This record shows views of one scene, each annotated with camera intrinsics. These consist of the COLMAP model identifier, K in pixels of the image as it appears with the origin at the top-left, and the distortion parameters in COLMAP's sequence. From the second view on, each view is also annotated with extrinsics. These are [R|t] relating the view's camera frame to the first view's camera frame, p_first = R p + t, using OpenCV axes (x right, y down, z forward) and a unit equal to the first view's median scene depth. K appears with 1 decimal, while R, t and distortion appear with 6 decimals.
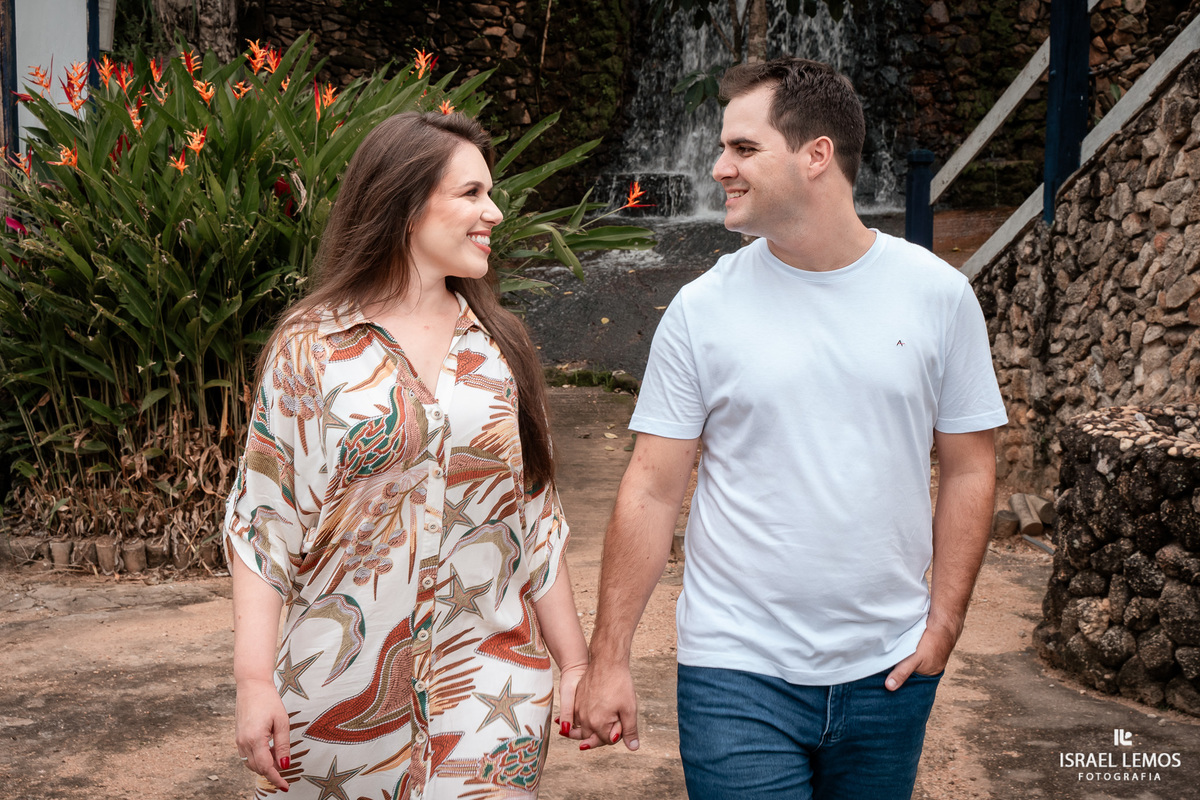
lens RADIAL K [[1804.1, 0, 592.3], [0, 1804.1, 399.2], [0, 0, 1]] dist [-0.015212, 0.000000]
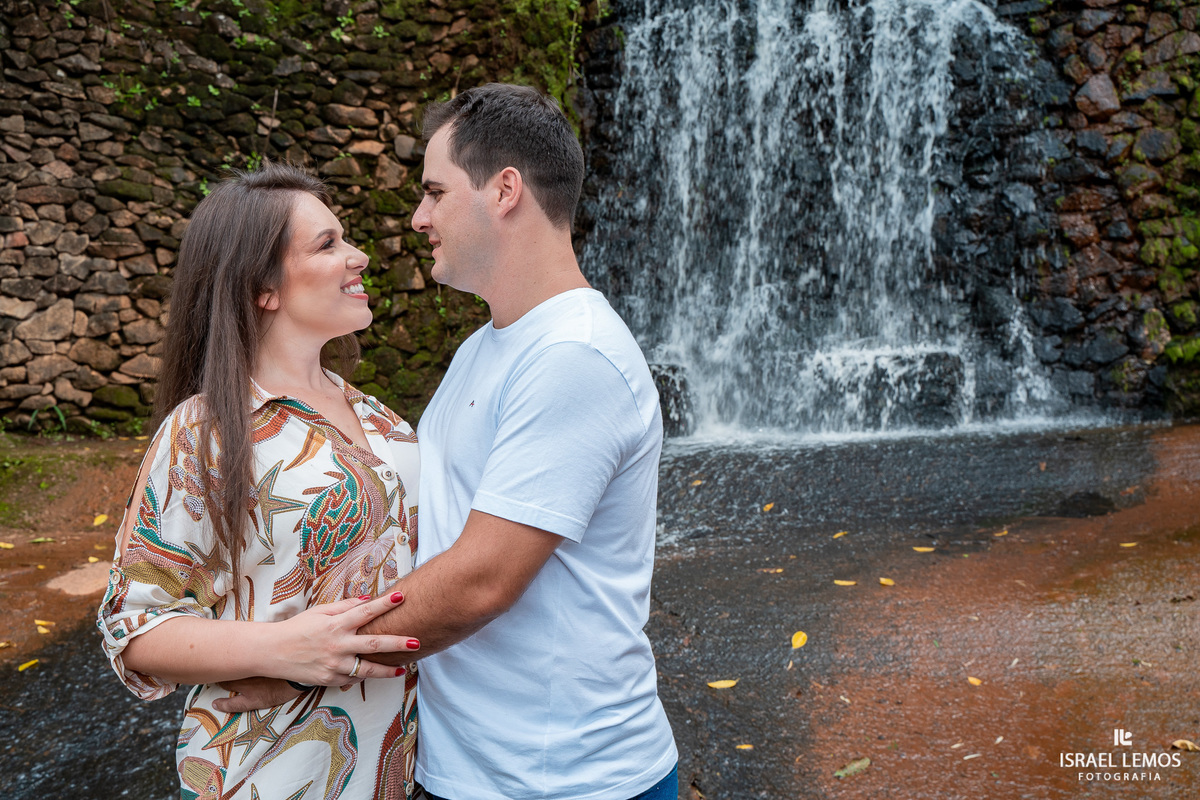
lens RADIAL K [[1534.2, 0, 606.3], [0, 1534.2, 397.6], [0, 0, 1]] dist [0.025066, 0.000000]
pose [[0.997107, -0.013837, 0.074740, -0.012842], [0.021207, 0.994888, -0.098733, -0.069194], [-0.072991, 0.100032, 0.992303, 0.535474]]
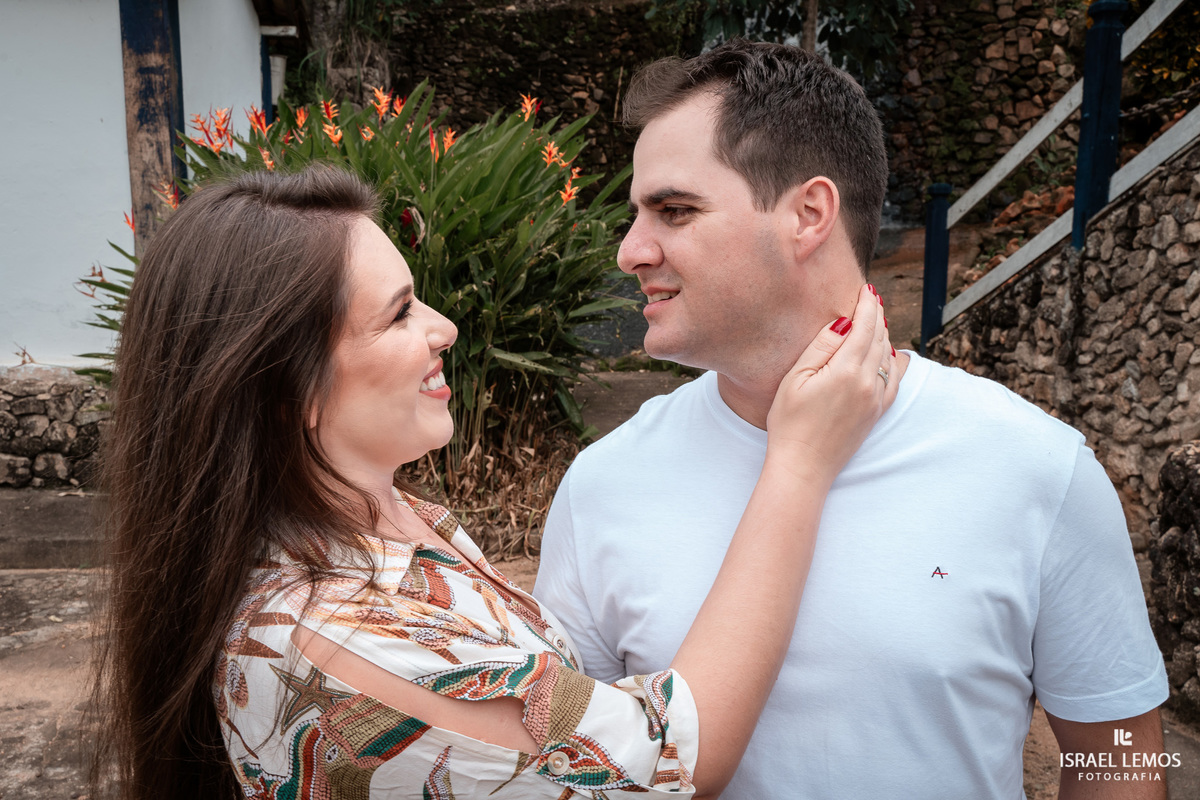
lens RADIAL K [[1160.2, 0, 608.8], [0, 1160.2, 398.1], [0, 0, 1]] dist [-0.007431, 0.000000]
pose [[0.999707, 0.001442, -0.024168, -0.012954], [-0.000280, 0.998846, 0.048020, -0.019662], [0.024209, -0.047999, 0.998554, 0.130789]]
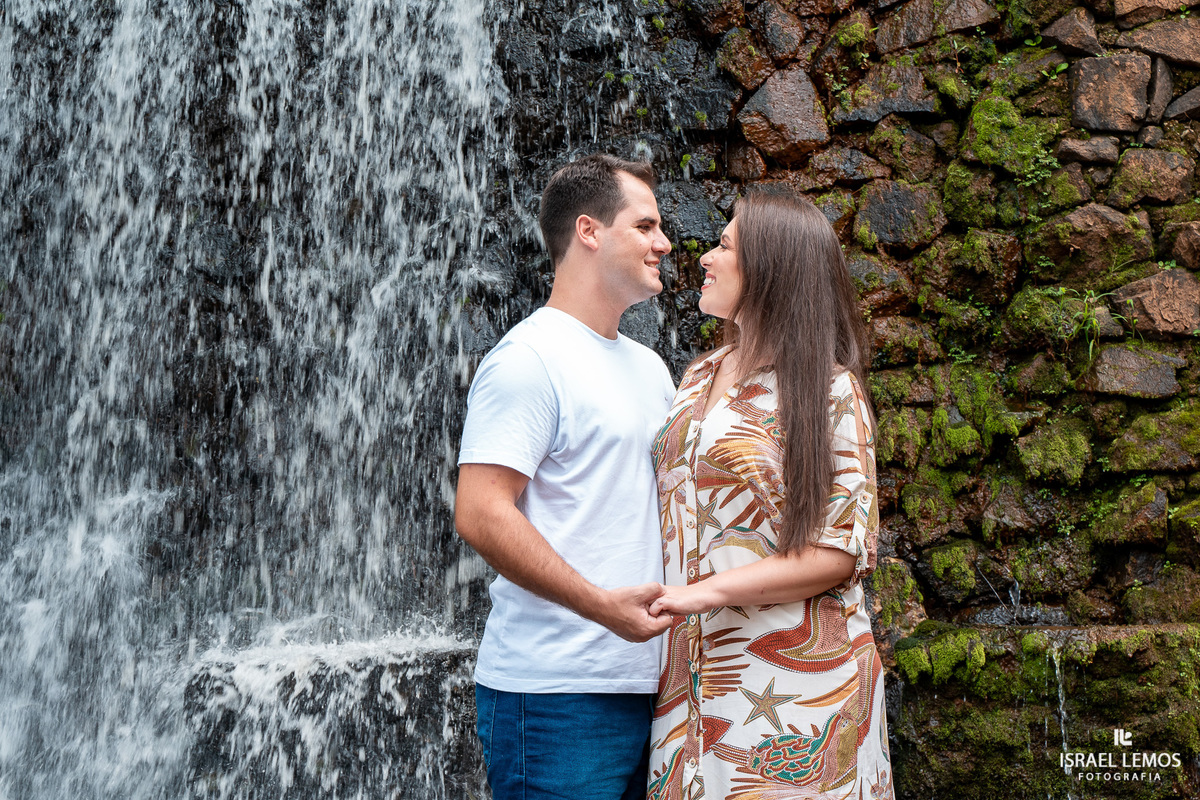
lens RADIAL K [[2531.8, 0, 599.9], [0, 2531.8, 401.1], [0, 0, 1]] dist [0.016898, 0.000000]
pose [[0.982185, -0.006756, 0.187797, 0.088545], [0.039266, 0.984672, -0.169941, -0.103979], [-0.183770, 0.174288, 0.967395, 0.645725]]
